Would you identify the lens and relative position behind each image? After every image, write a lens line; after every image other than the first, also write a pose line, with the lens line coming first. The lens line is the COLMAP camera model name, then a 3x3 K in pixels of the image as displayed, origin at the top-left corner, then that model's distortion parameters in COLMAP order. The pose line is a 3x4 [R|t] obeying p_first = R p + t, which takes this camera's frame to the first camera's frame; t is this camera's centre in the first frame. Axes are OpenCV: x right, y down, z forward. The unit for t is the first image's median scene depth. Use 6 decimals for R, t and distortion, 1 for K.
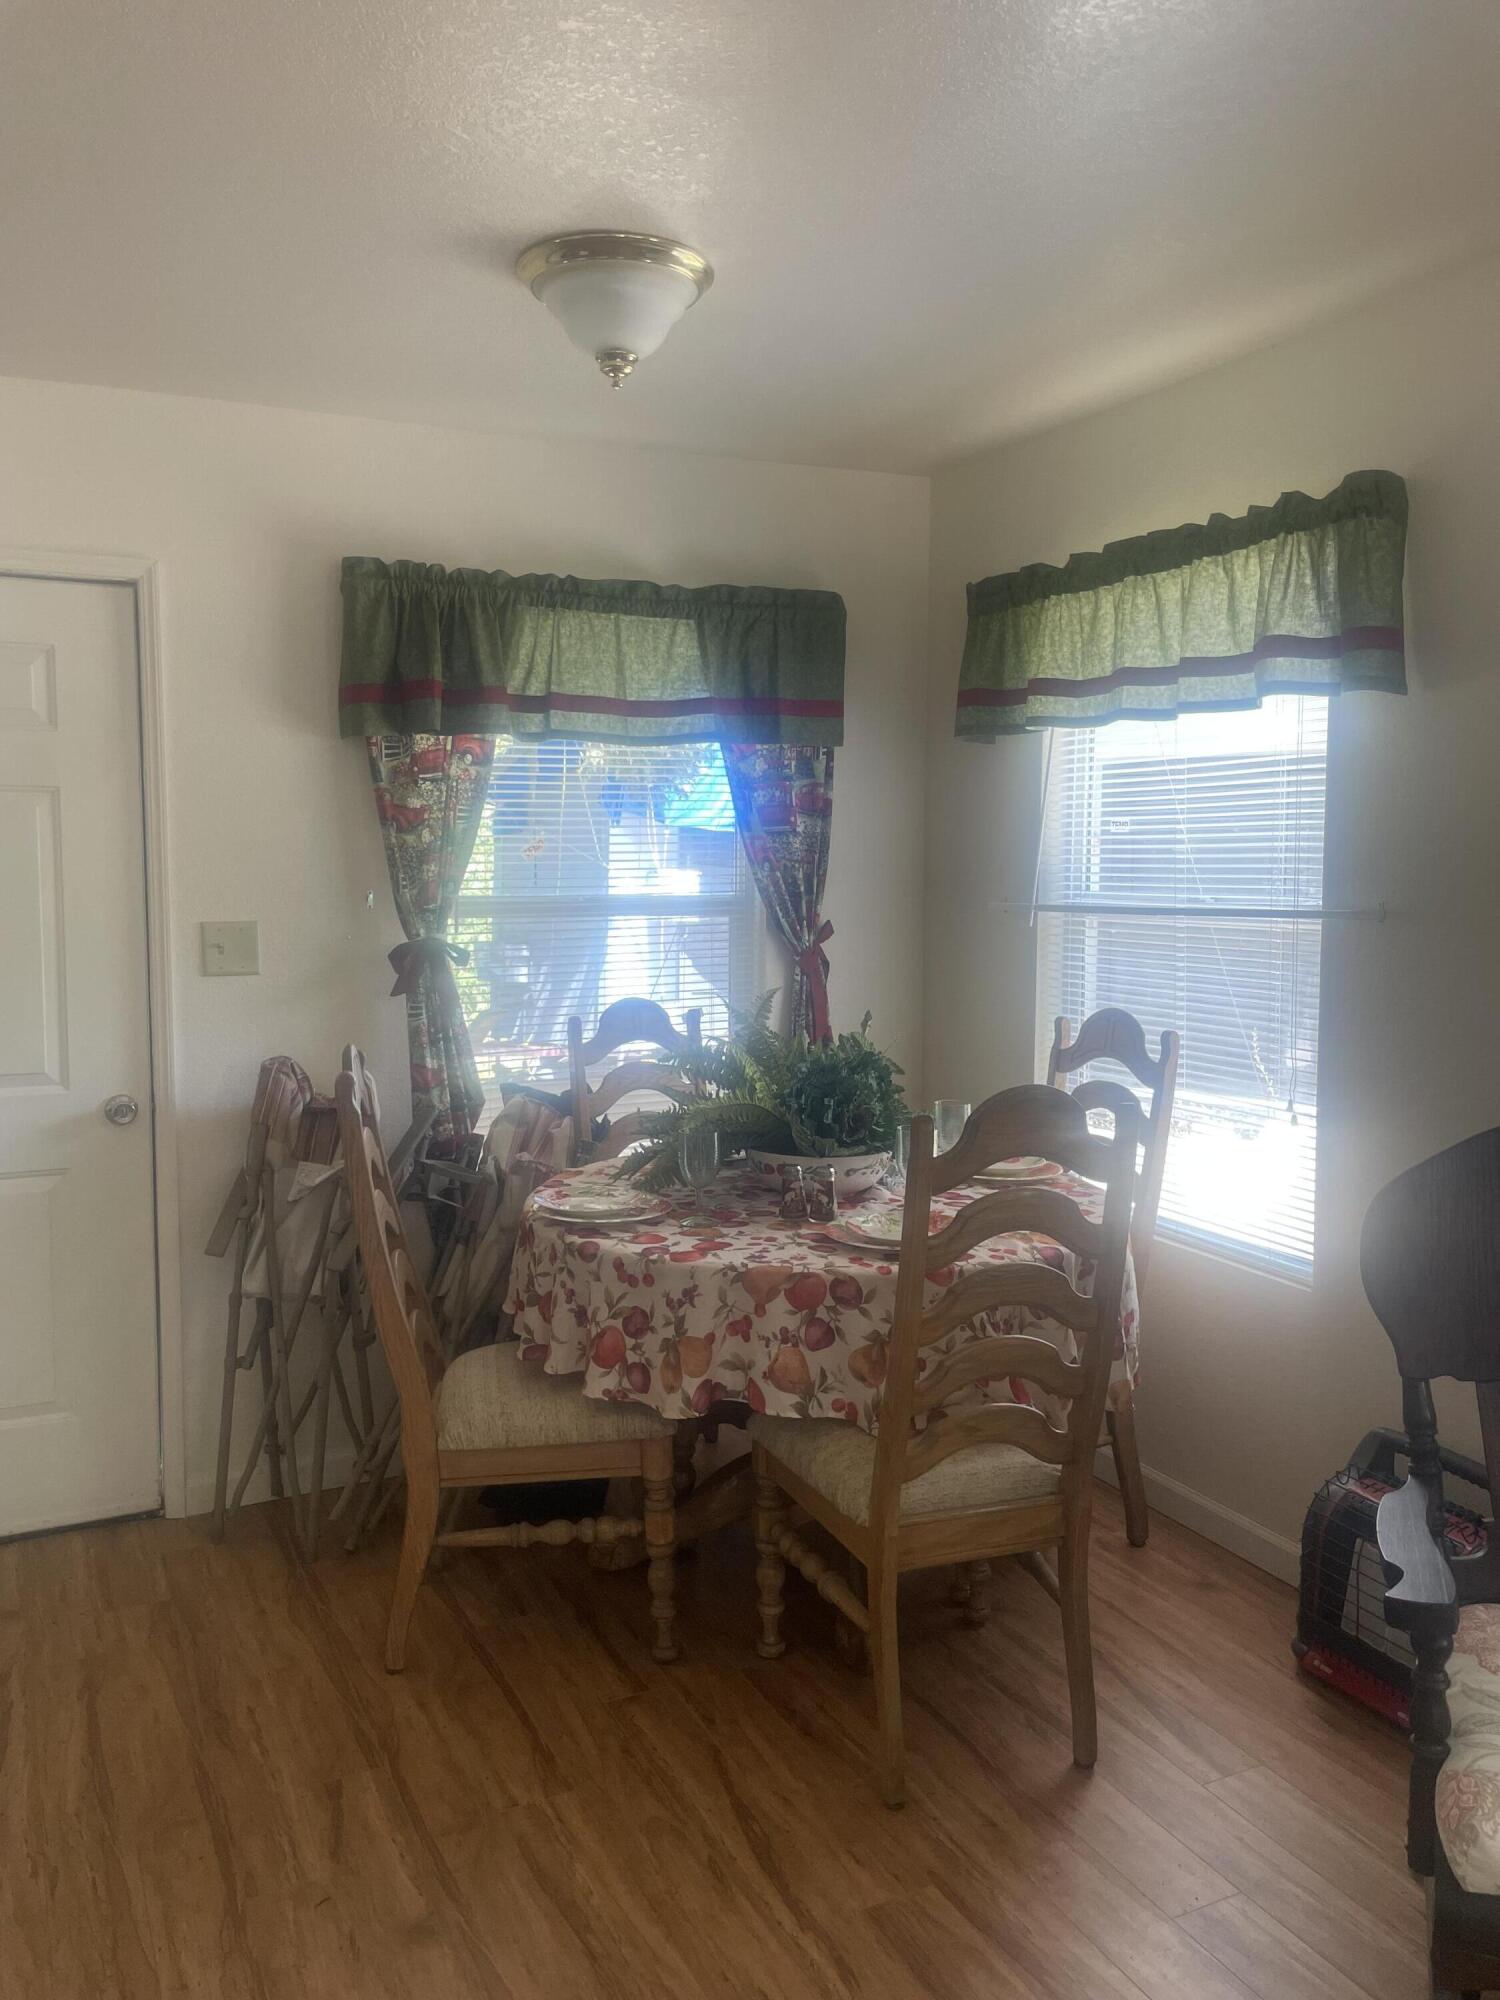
lens RADIAL K [[1523.7, 0, 755.6], [0, 1523.7, 1006.5], [0, 0, 1]] dist [0.062817, -0.041821]
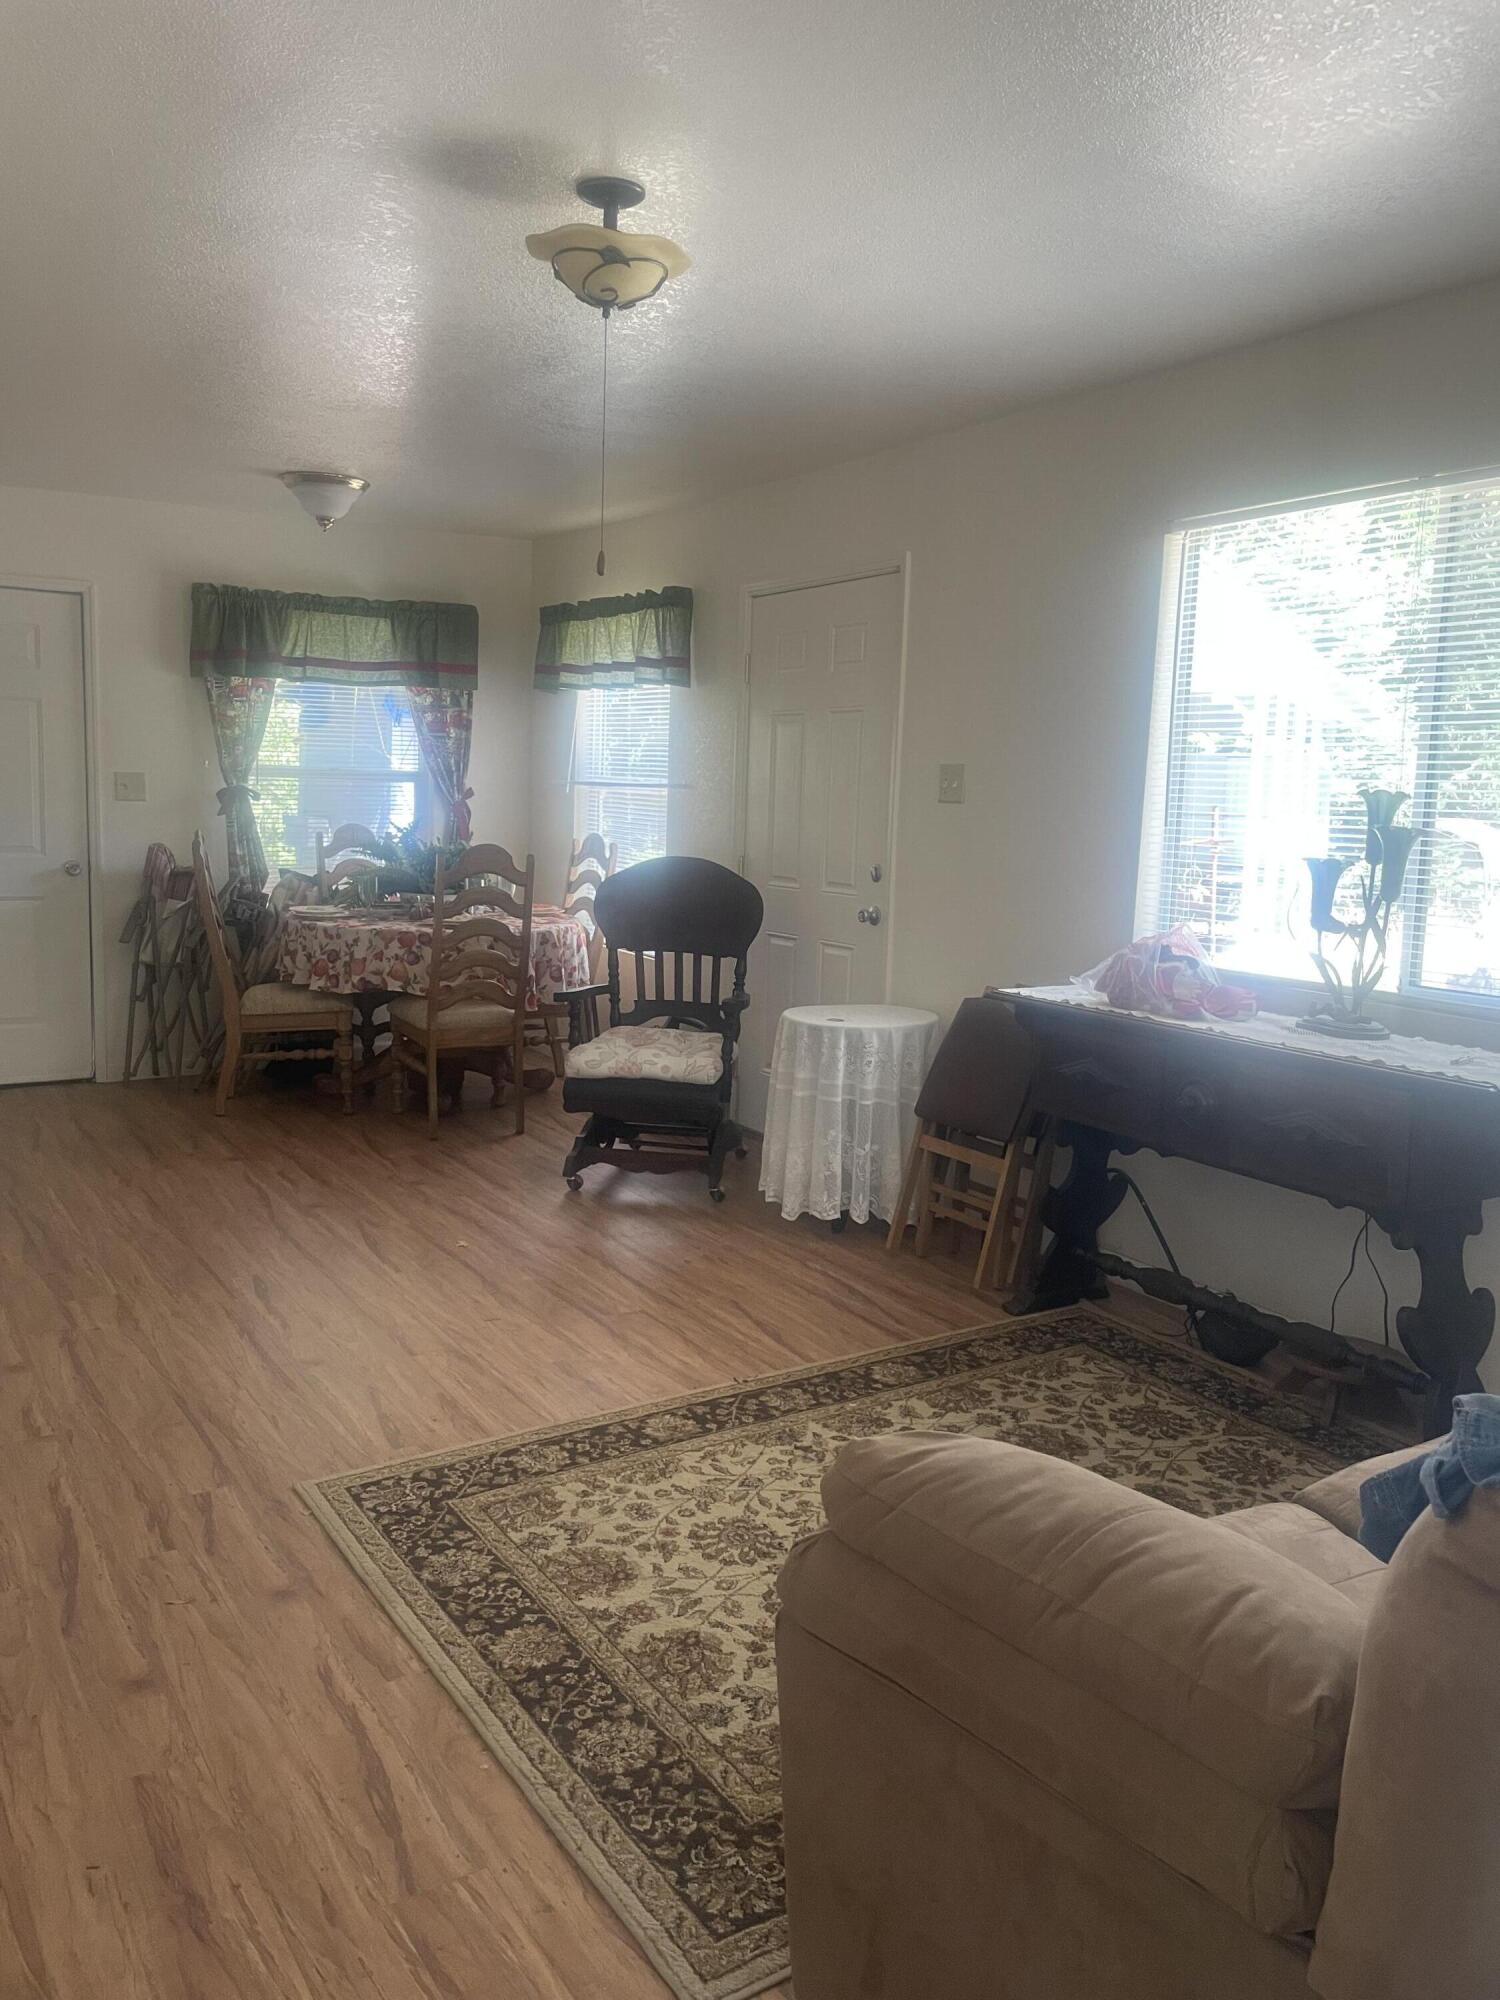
lens RADIAL K [[1523.7, 0, 751.1], [0, 1523.7, 1000.0], [0, 0, 1]] dist [0.062817, -0.041821]
pose [[0.993959, 0.019791, 0.107957, 0.225515], [-0.025791, 0.998182, 0.054467, 0.104073], [-0.106682, -0.056922, 0.992662, -1.006711]]
